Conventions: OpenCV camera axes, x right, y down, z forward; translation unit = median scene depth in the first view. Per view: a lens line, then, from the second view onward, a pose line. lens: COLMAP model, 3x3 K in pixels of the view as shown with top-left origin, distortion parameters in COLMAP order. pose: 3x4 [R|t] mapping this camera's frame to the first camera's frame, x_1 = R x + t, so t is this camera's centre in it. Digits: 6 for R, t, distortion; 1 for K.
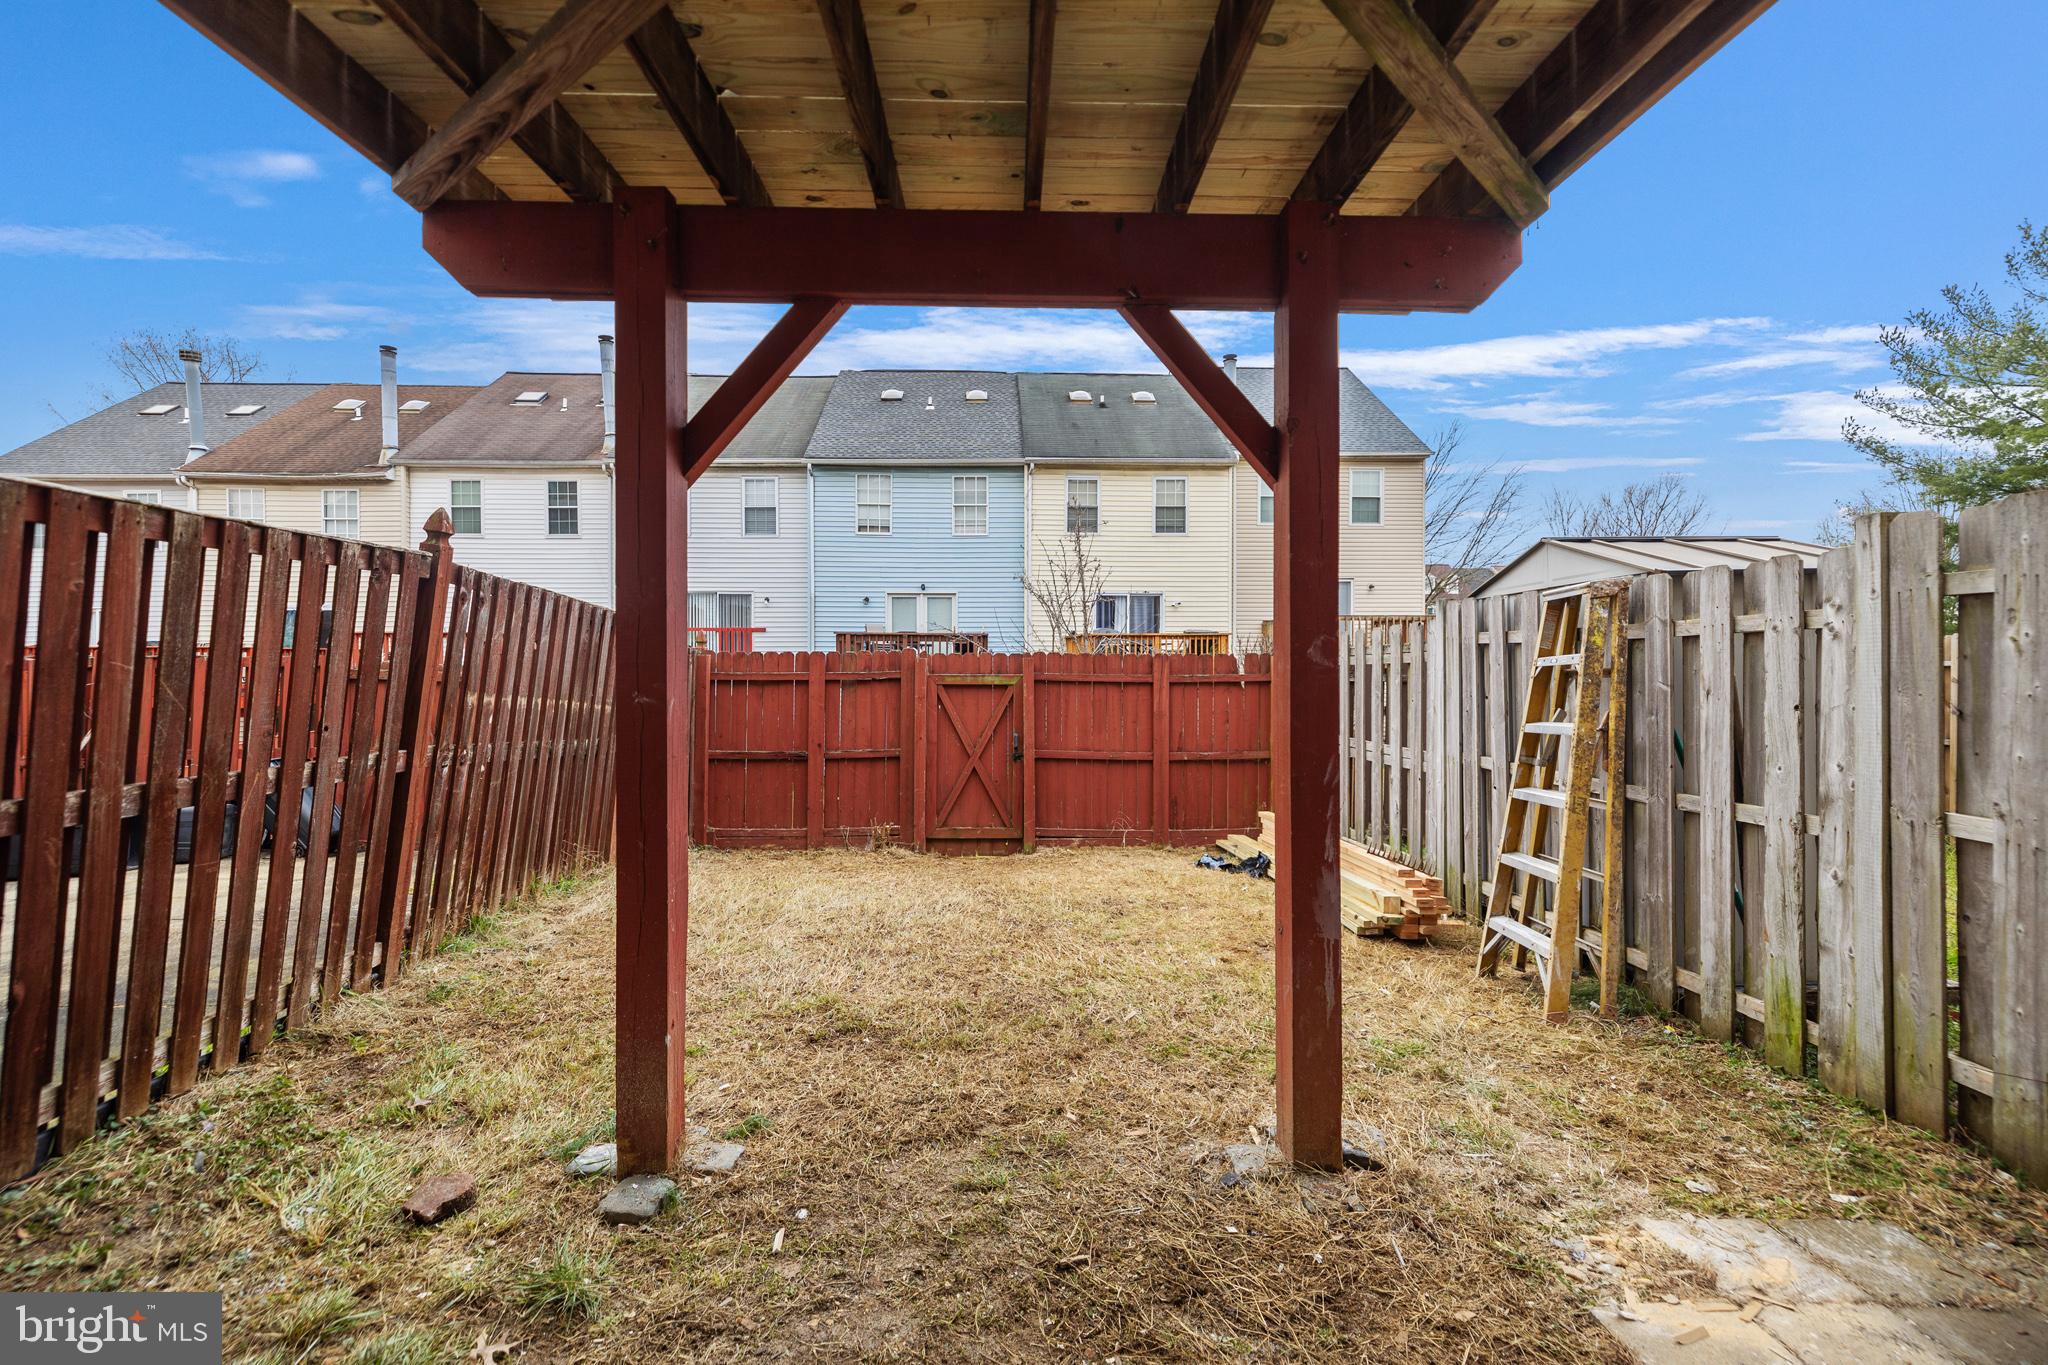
lens RADIAL K [[871.2, 0, 1017.4], [0, 871.2, 659.6], [0, 0, 1]] dist [-0.000437, -0.000195]
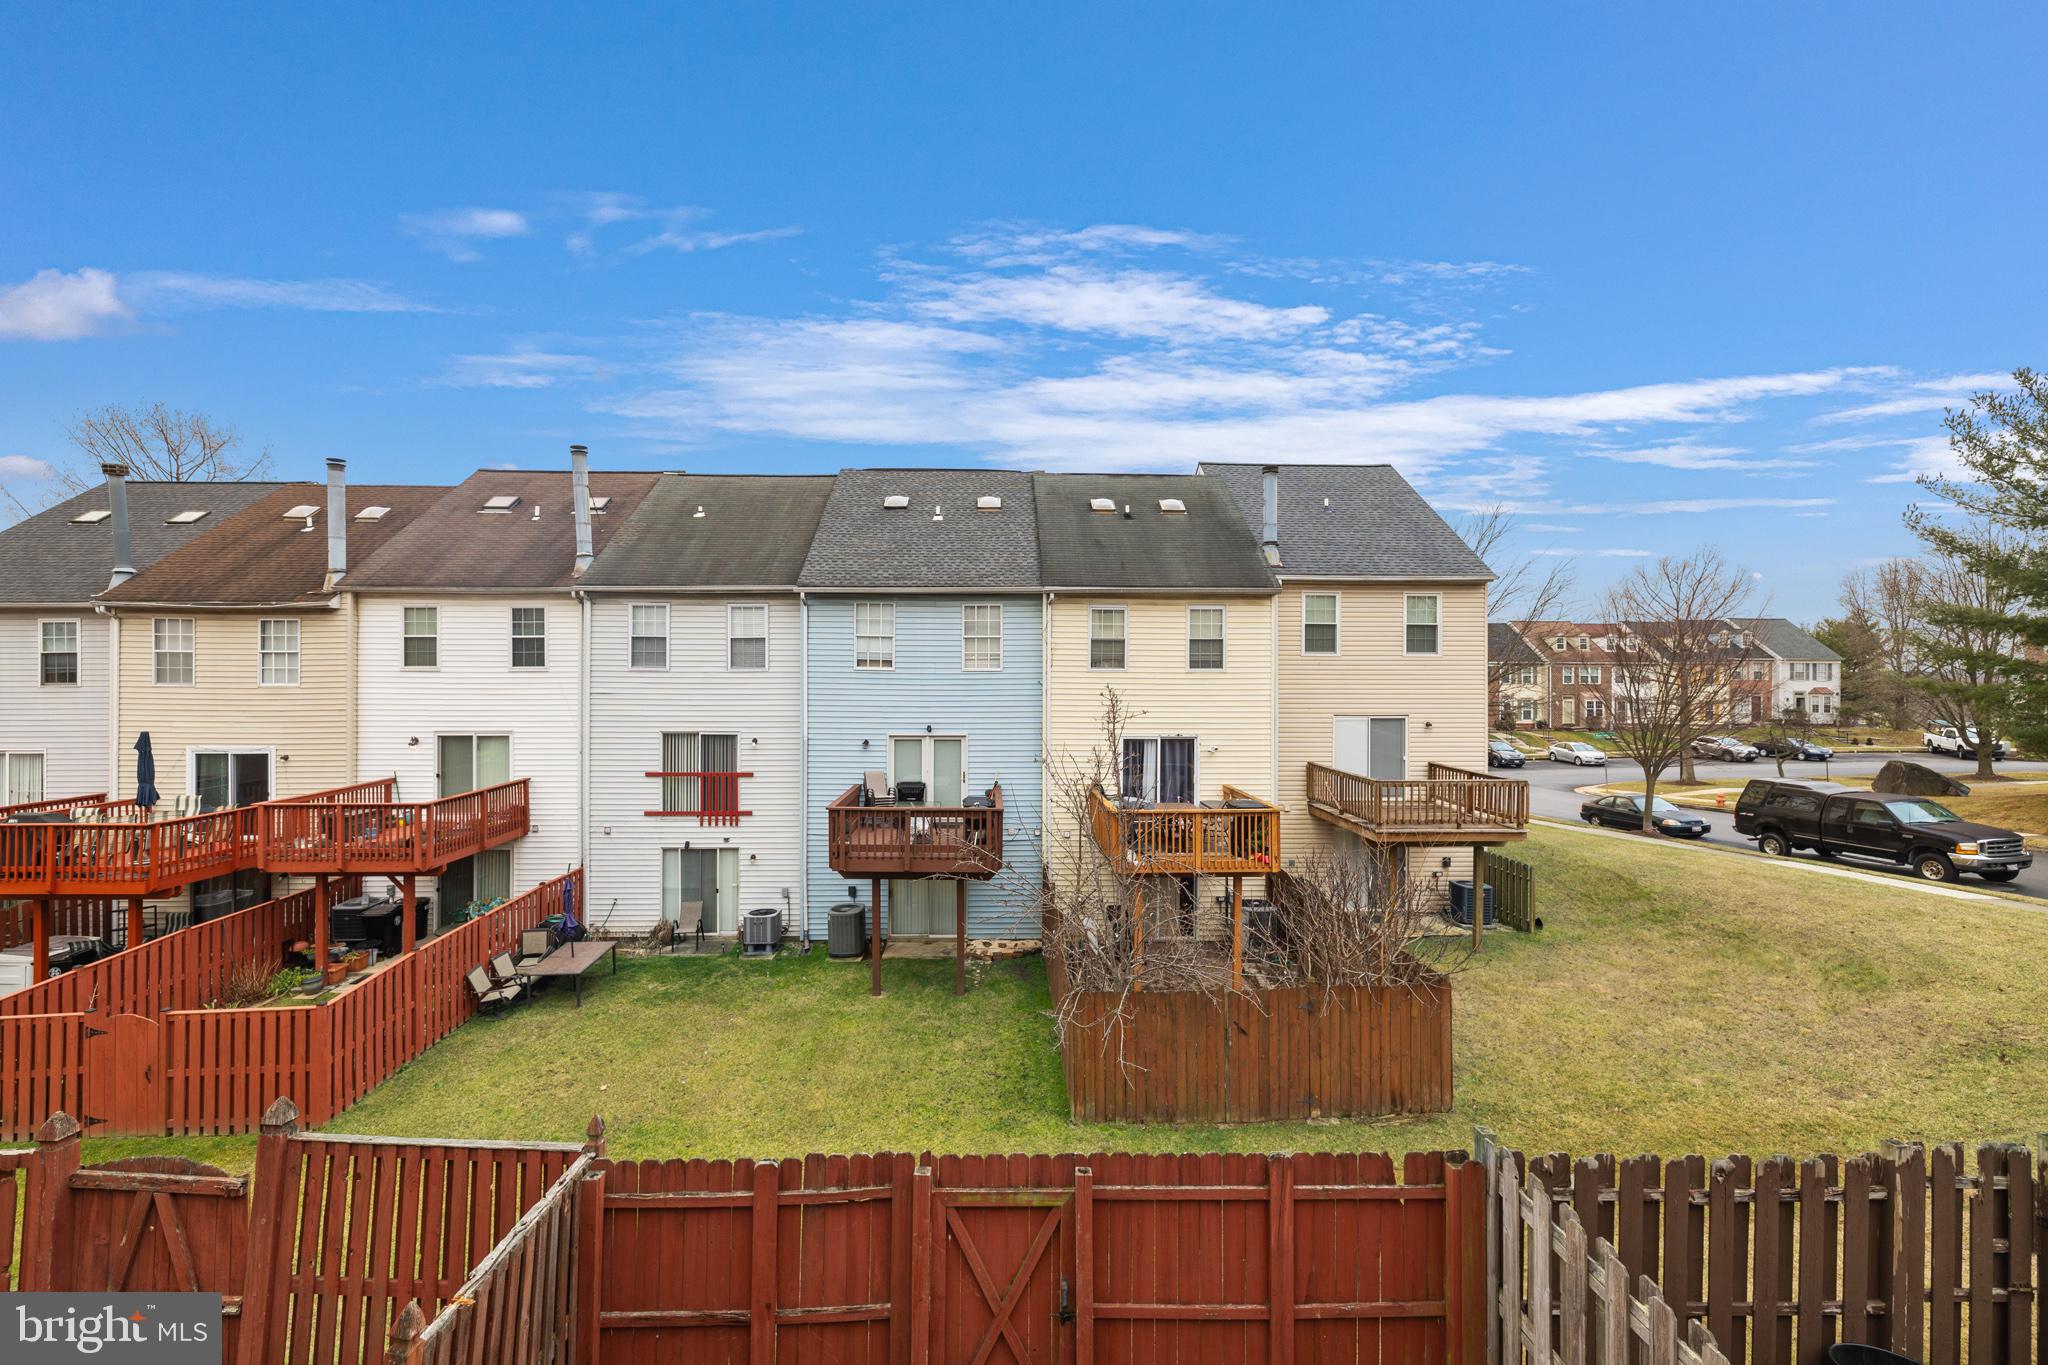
lens RADIAL K [[862.3, 0, 1023.3], [0, 862.3, 675.1], [0, 0, 1]] dist [-0.001859, -0.000240]
pose [[0.999997, 0.002318, -0.000370, -0.033474], [-0.002323, 0.999905, -0.013590, -0.365226], [0.000338, 0.013590, 0.999908, 0.331210]]
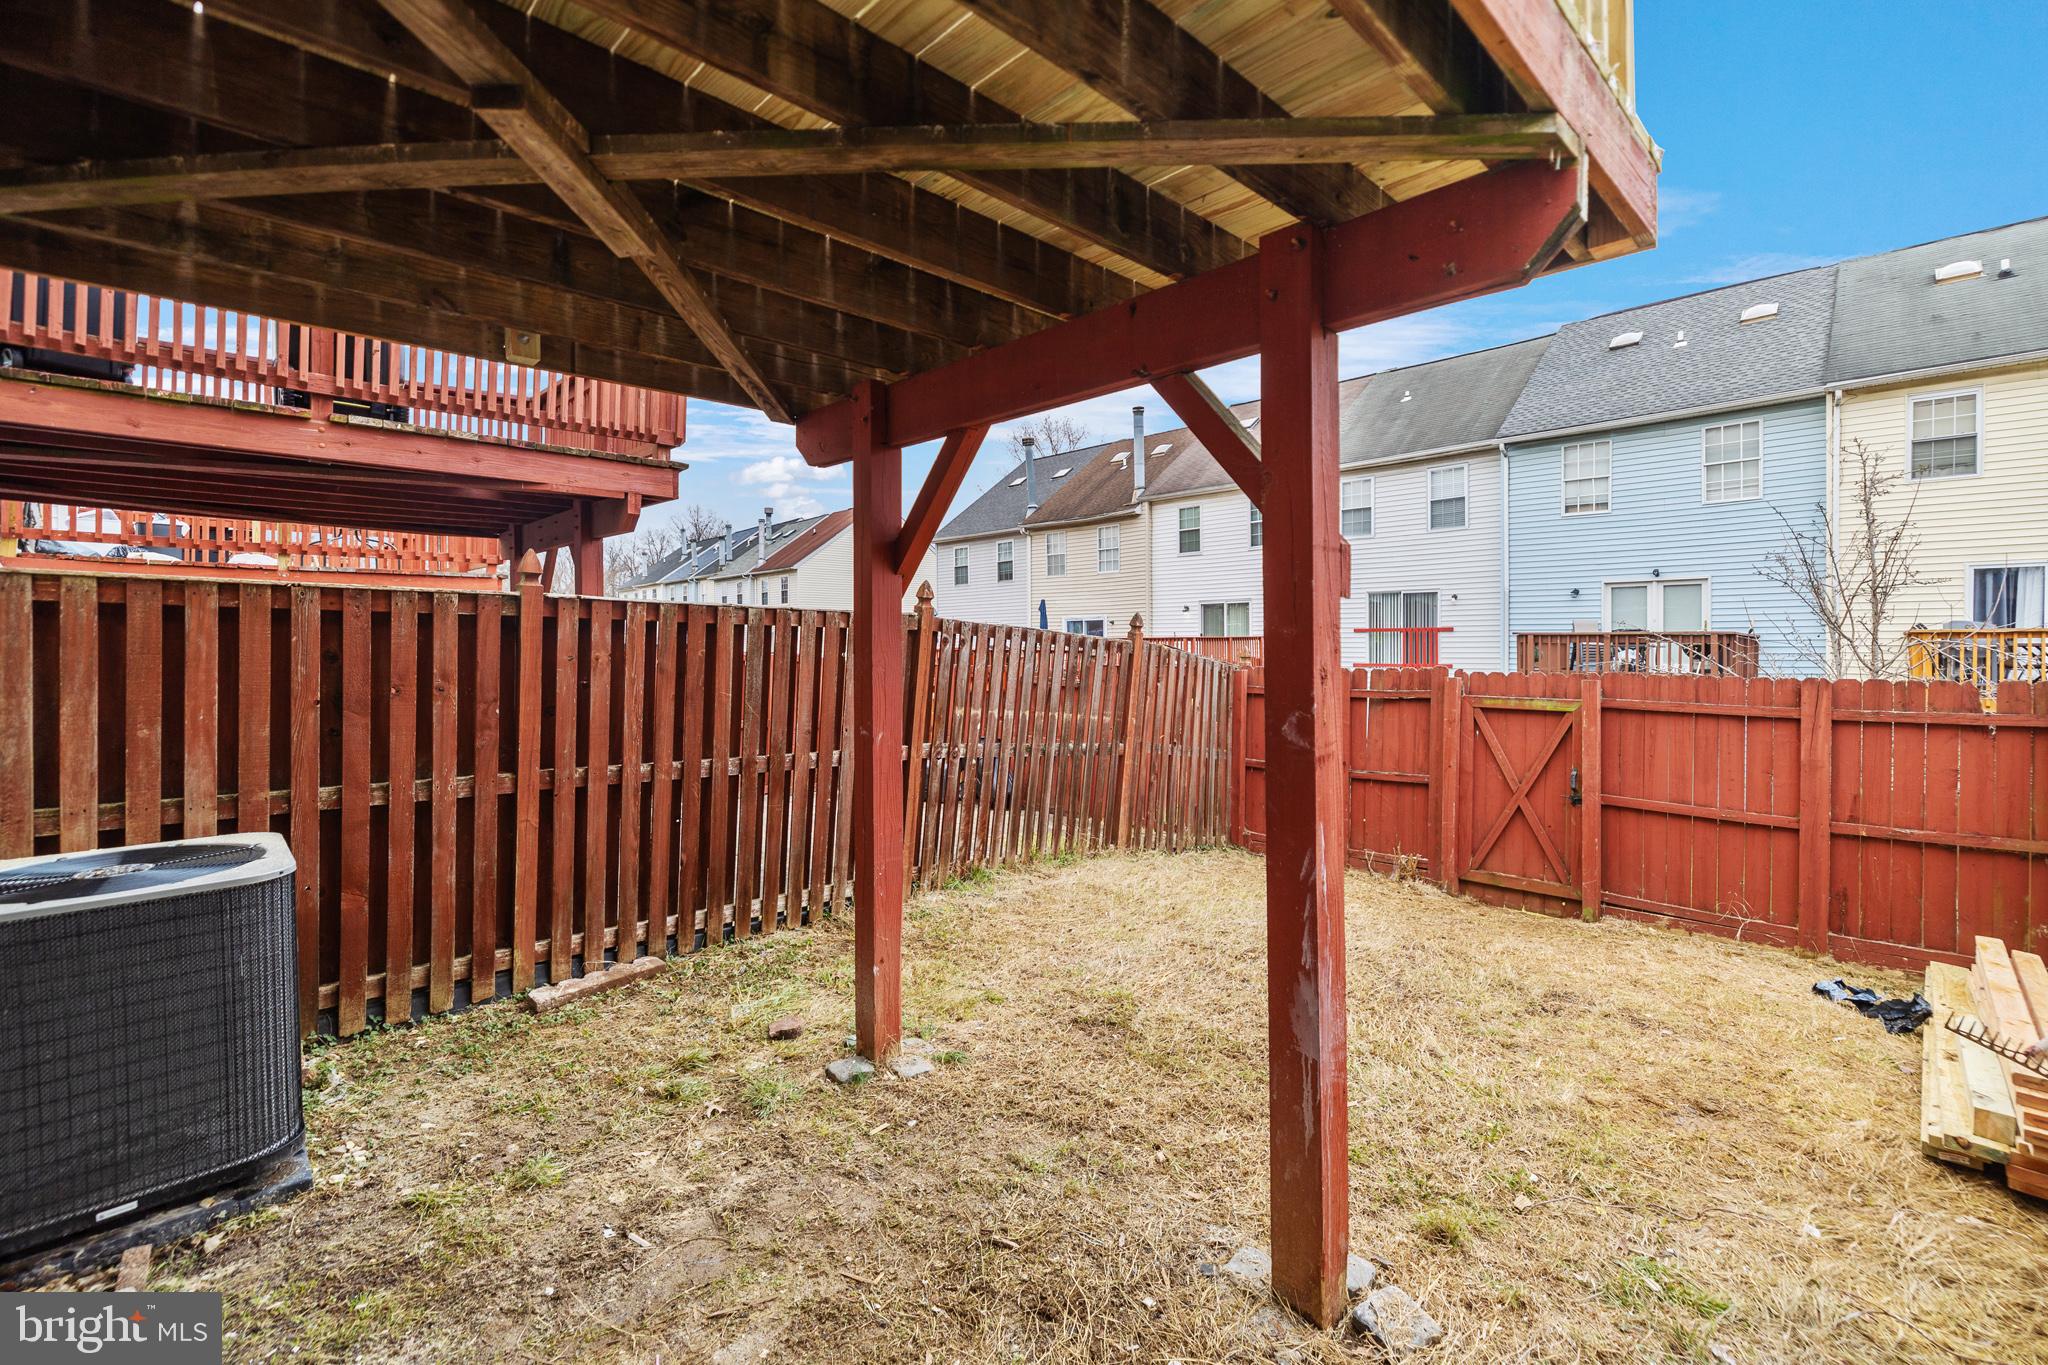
lens RADIAL K [[880.0, 0, 1021.3], [0, 880.0, 653.8], [0, 0, 1]] dist [-0.002017, 0.000162]
pose [[0.682747, 0.003095, -0.730648, 0.243155], [-0.002363, 0.999995, 0.002028, -0.025933], [0.730651, 0.000342, 0.682751, 0.055354]]
